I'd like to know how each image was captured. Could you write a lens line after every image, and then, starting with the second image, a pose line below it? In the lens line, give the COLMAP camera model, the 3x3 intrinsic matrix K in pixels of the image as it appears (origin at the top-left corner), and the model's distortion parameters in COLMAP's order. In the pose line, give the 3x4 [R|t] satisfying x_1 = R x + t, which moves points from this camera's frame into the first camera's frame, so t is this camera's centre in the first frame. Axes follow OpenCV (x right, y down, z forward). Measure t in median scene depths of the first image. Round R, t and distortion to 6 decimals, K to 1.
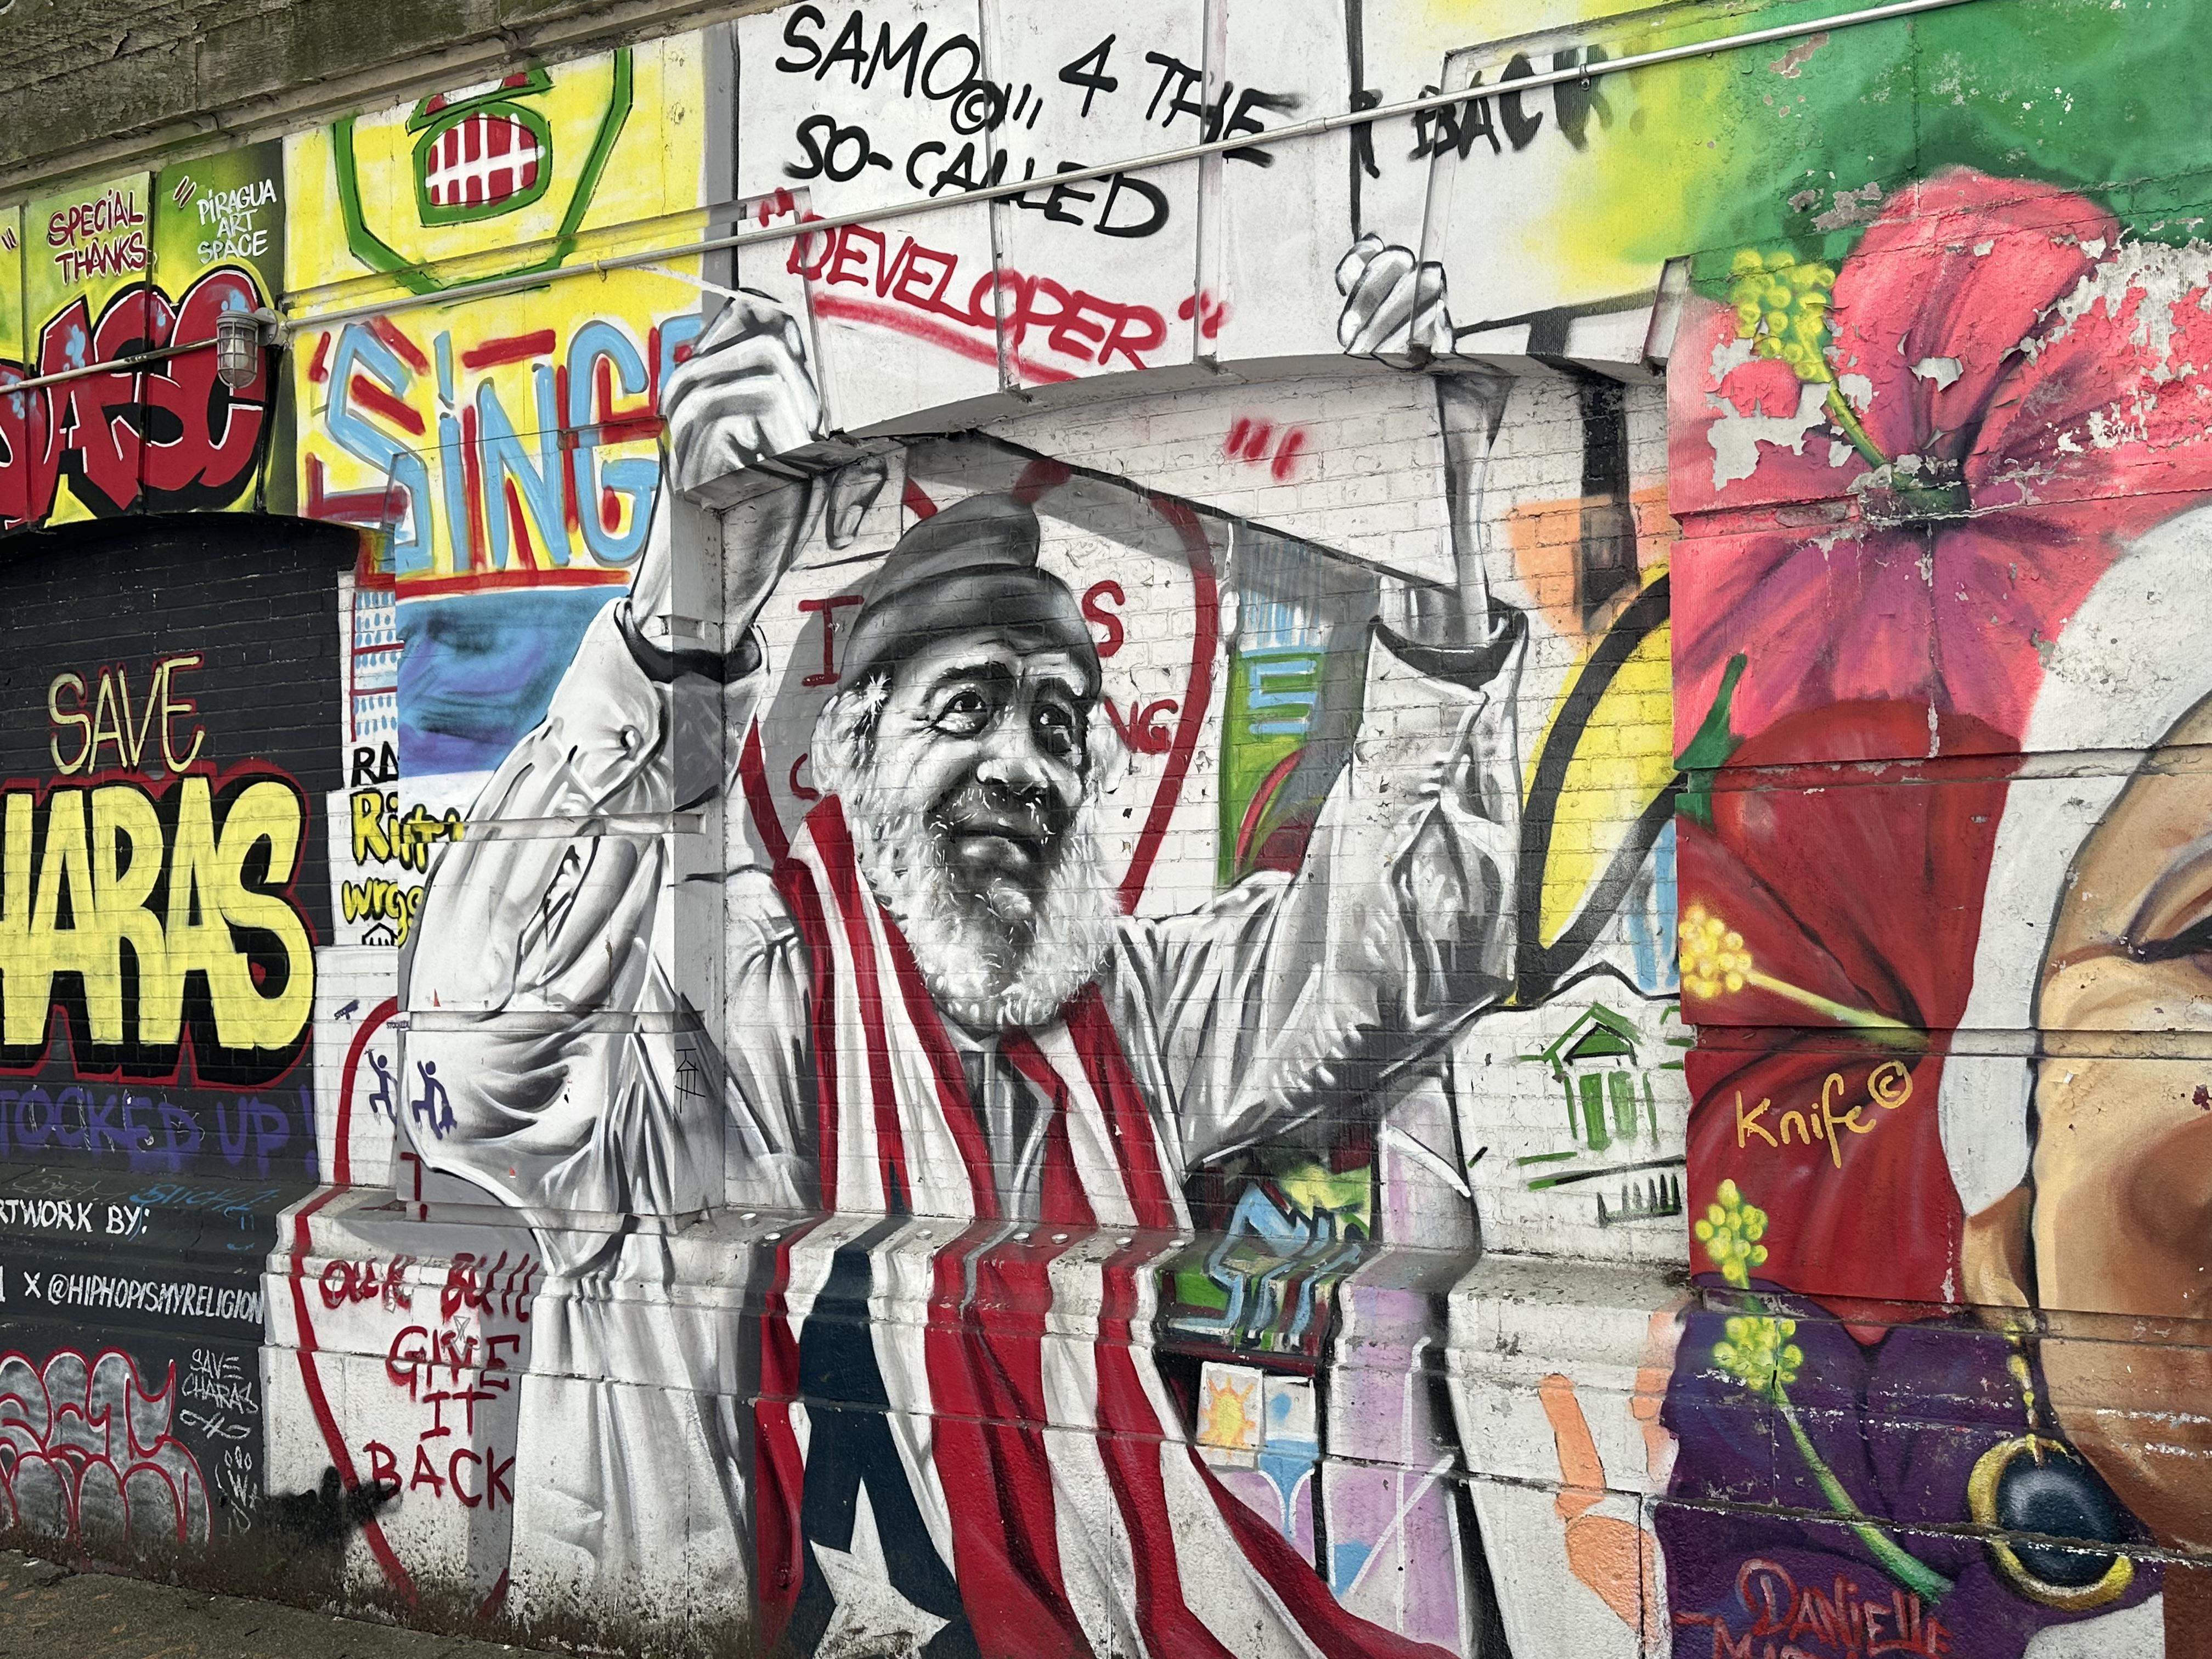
lens RADIAL K [[2051.3, 0, 1106.7], [0, 2051.3, 860.6], [0, 0, 1]] dist [0.179733, -0.336655]
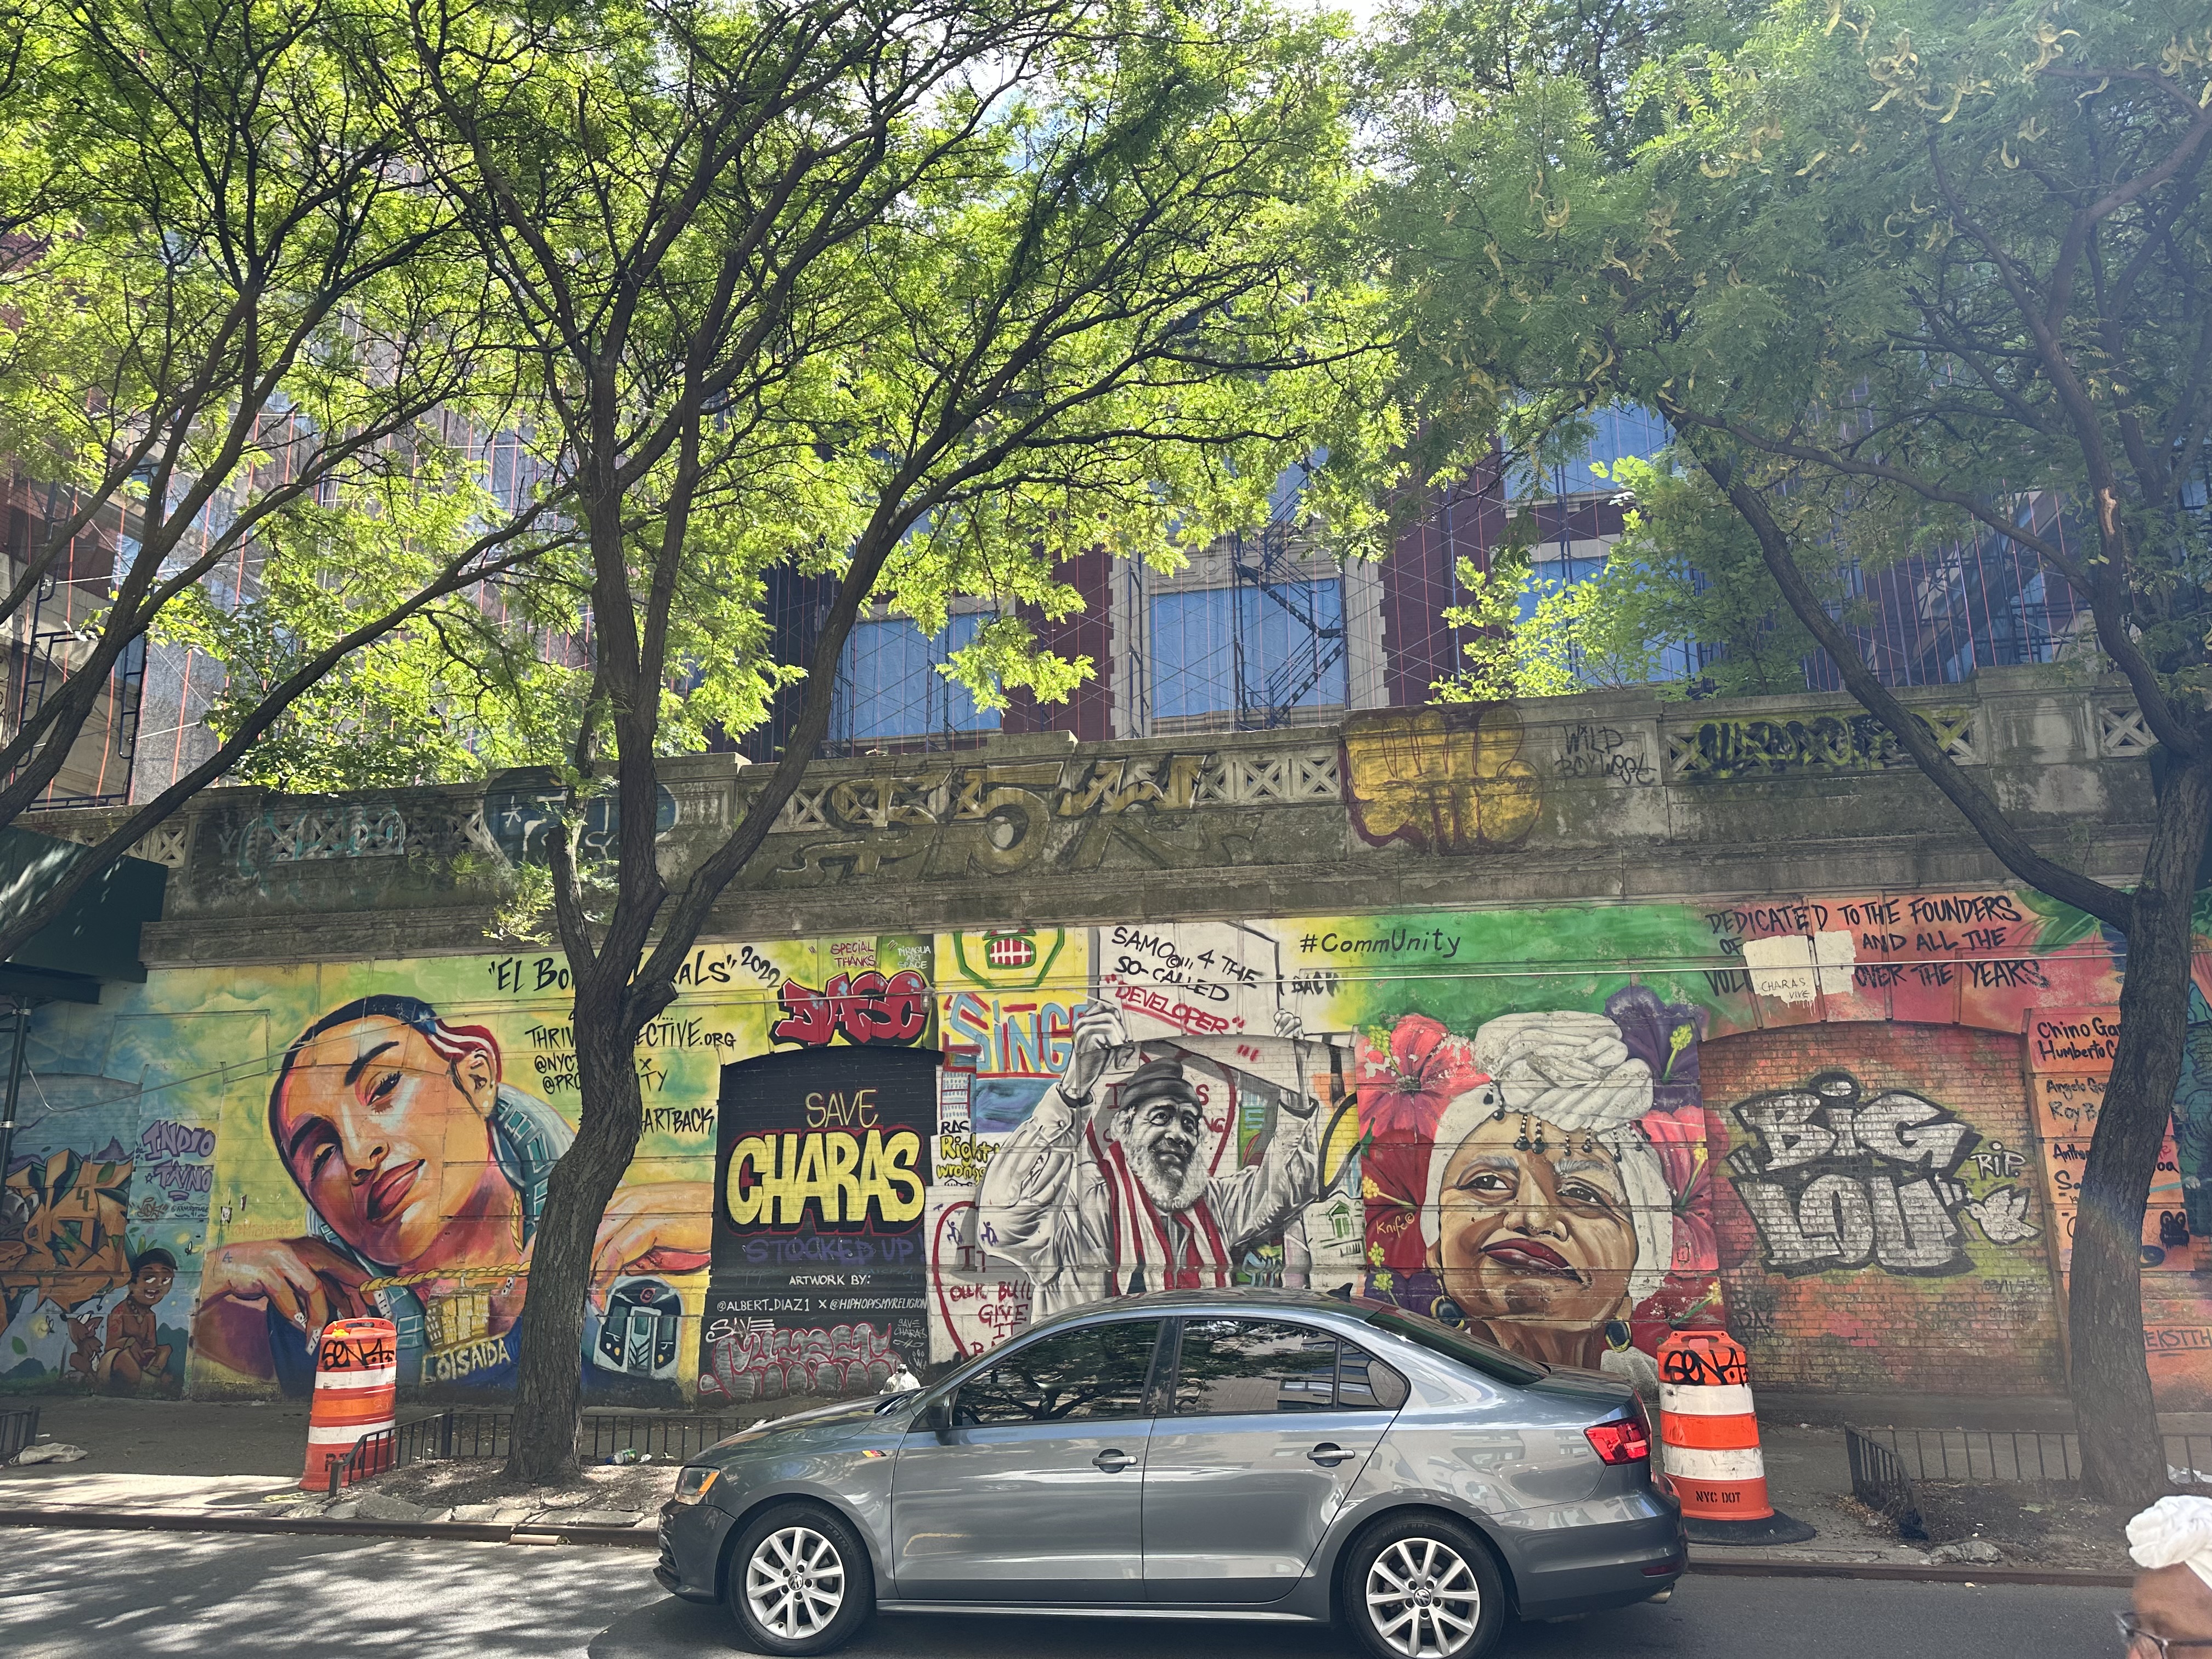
lens RADIAL K [[1566.3, 0, 1106.0], [0, 1566.3, 829.5], [0, 0, 1]] dist [0.143391, -0.000249]
pose [[0.960951, 0.061729, 0.269744, -0.928336], [-0.010337, 0.982128, -0.187928, -0.049461], [-0.276524, 0.177801, 0.944416, -1.660772]]
